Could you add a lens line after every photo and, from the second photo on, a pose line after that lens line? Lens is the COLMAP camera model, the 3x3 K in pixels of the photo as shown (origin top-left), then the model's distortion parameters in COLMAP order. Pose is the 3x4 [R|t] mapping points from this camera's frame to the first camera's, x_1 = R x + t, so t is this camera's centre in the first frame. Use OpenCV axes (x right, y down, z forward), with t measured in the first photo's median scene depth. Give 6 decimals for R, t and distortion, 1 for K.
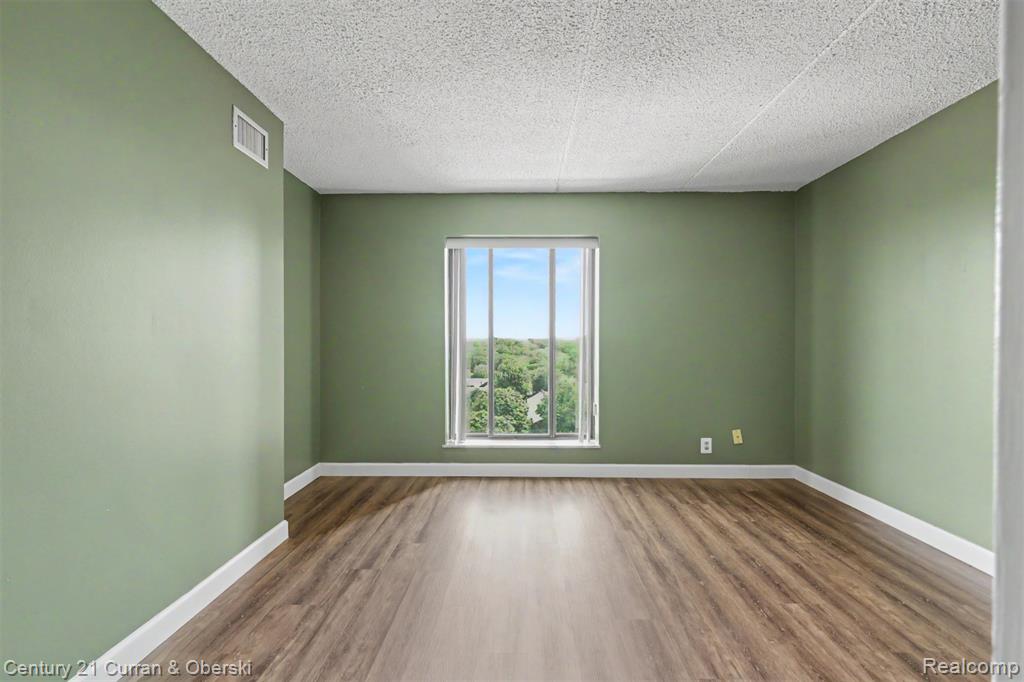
lens RADIAL K [[447.1, 0, 513.7], [0, 447.1, 340.6], [0, 0, 1]] dist [-0.000856, -0.000212]
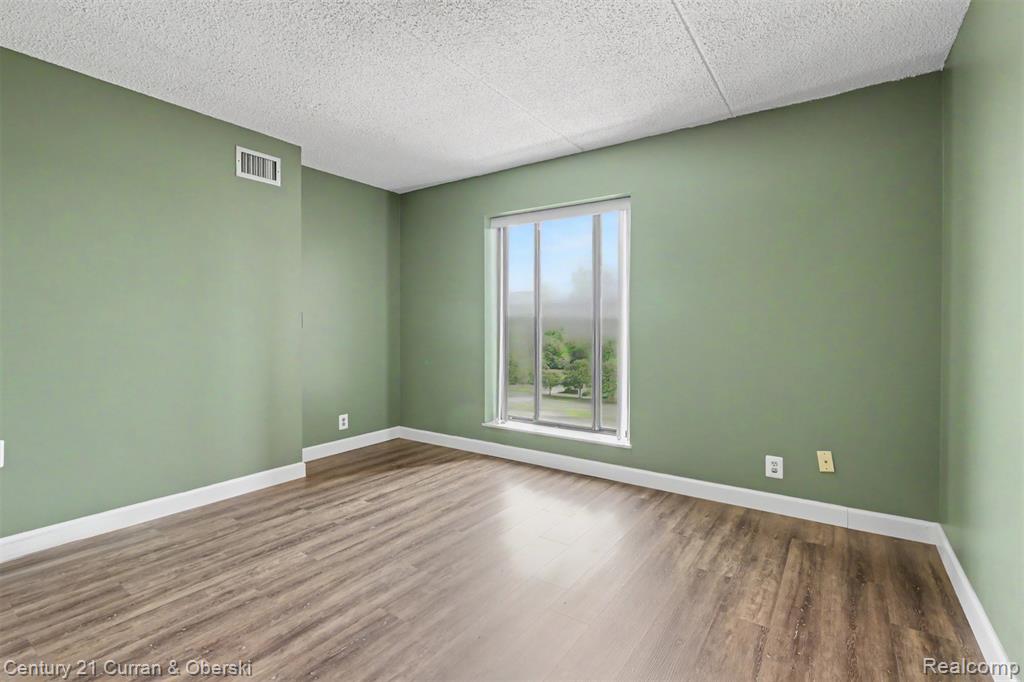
lens RADIAL K [[468.8, 0, 529.0], [0, 468.8, 326.3], [0, 0, 1]] dist [-0.002714, -0.000092]
pose [[0.837787, 0.002767, -0.545990, 0.623422], [-0.000481, 0.999991, 0.004329, 0.010943], [0.545997, -0.003364, 0.837781, 0.203280]]
